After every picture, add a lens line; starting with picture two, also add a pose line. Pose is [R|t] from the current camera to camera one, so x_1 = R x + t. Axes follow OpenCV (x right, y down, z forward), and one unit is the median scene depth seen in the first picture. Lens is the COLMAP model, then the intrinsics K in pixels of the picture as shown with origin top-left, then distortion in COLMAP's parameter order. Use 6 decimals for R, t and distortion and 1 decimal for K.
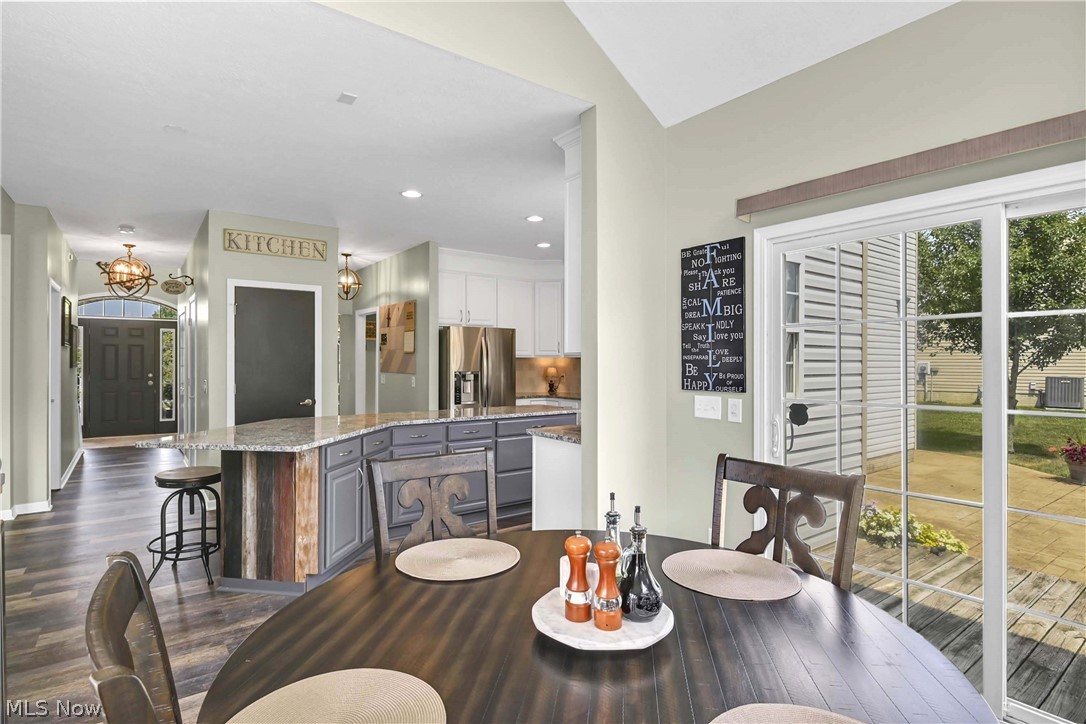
lens RADIAL K [[574.8, 0, 542.8], [0, 574.8, 360.1], [0, 0, 1]] dist [0.000624, 0.000042]
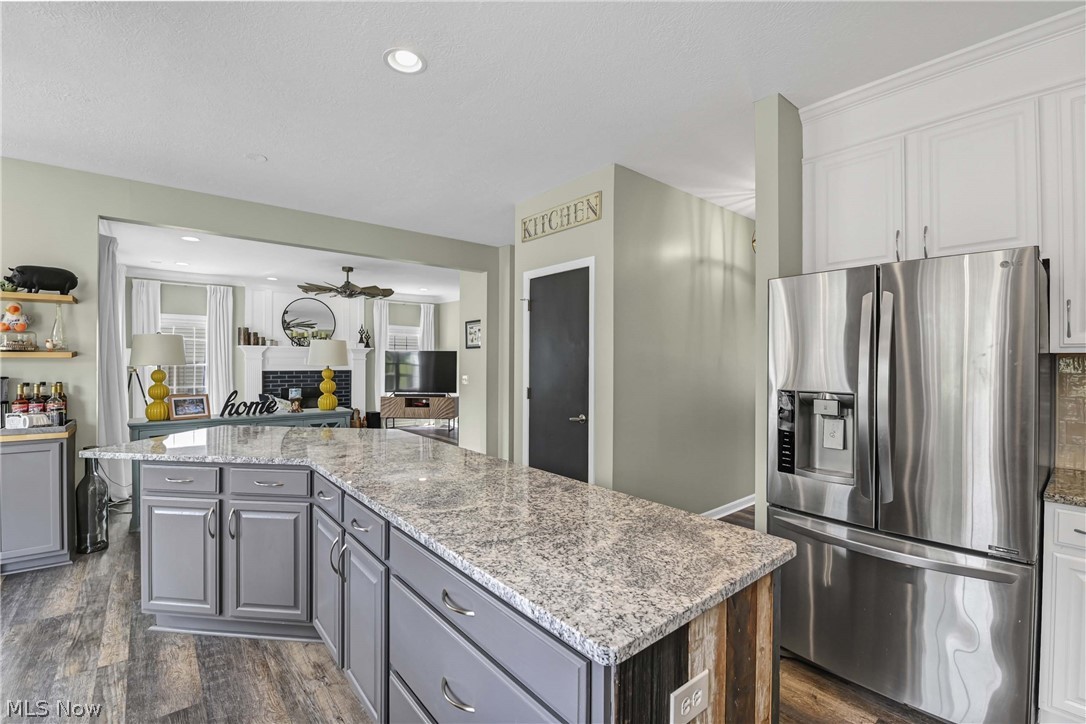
lens RADIAL K [[467.9, 0, 539.9], [0, 467.9, 360.2], [0, 0, 1]] dist [-0.001798, -0.000161]
pose [[0.027955, 0.003705, -0.999602, 0.196200], [-0.004323, 0.999984, 0.003586, -0.003555], [0.999600, 0.004221, 0.027970, 0.968308]]
